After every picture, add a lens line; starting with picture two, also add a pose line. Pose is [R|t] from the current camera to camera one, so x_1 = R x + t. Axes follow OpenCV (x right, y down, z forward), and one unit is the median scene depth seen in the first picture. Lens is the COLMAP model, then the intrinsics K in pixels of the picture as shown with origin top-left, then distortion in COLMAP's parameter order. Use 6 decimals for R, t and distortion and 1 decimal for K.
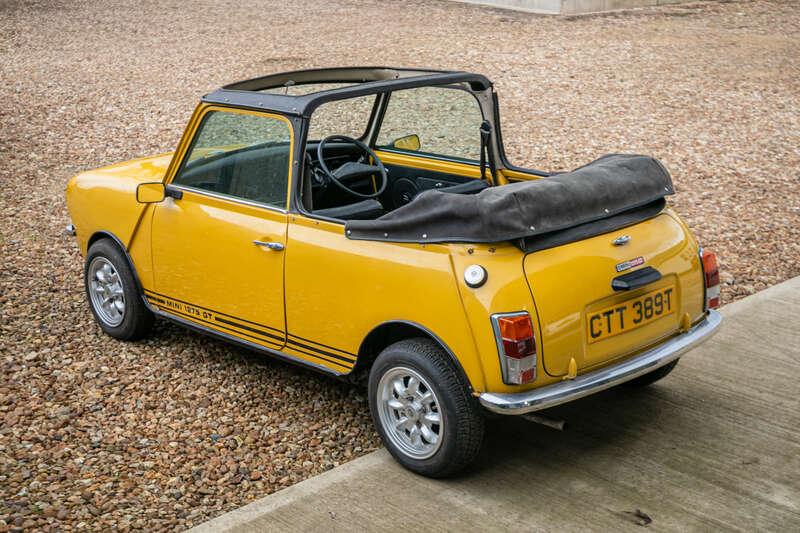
lens RADIAL K [[1500.3, 0, 397.4], [0, 1500.3, 265.6], [0, 0, 1]] dist [0.036089, 0.000000]
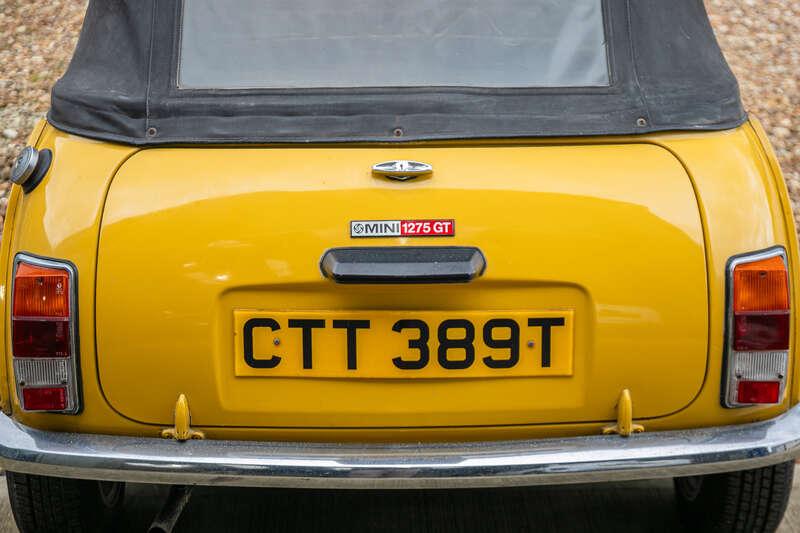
lens RADIAL K [[1500.3, 0, 399.5], [0, 1500.3, 266.7], [0, 0, 1]] dist [0.036089, 0.000000]
pose [[0.764700, 0.272551, -0.583910, 0.406580], [-0.212764, 0.962122, 0.170448, -0.063115], [0.608248, -0.006106, 0.793723, 0.670746]]
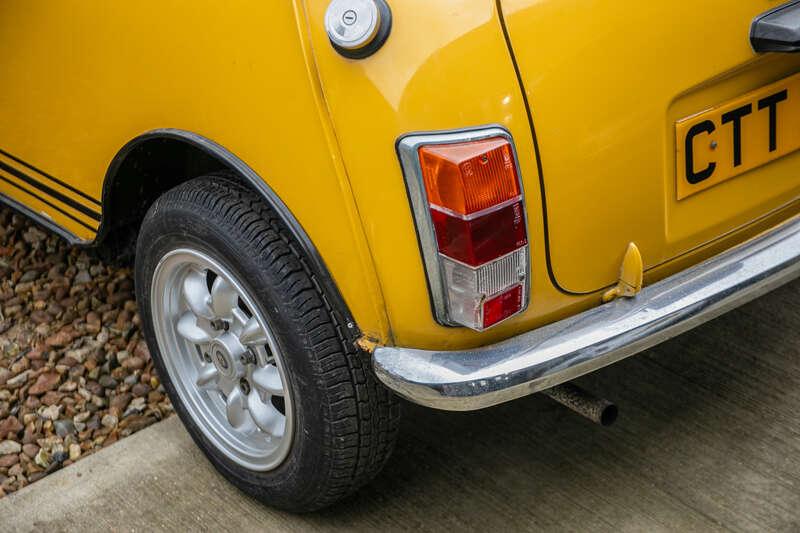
lens RADIAL K [[1500.3, 0, 401.6], [0, 1500.3, 274.1], [0, 0, 1]] dist [0.036089, 0.000000]
pose [[0.997612, 0.012153, -0.067993, 0.083182], [0.004400, 0.971216, 0.238160, -0.018786], [0.068931, -0.237890, 0.968843, 0.621892]]
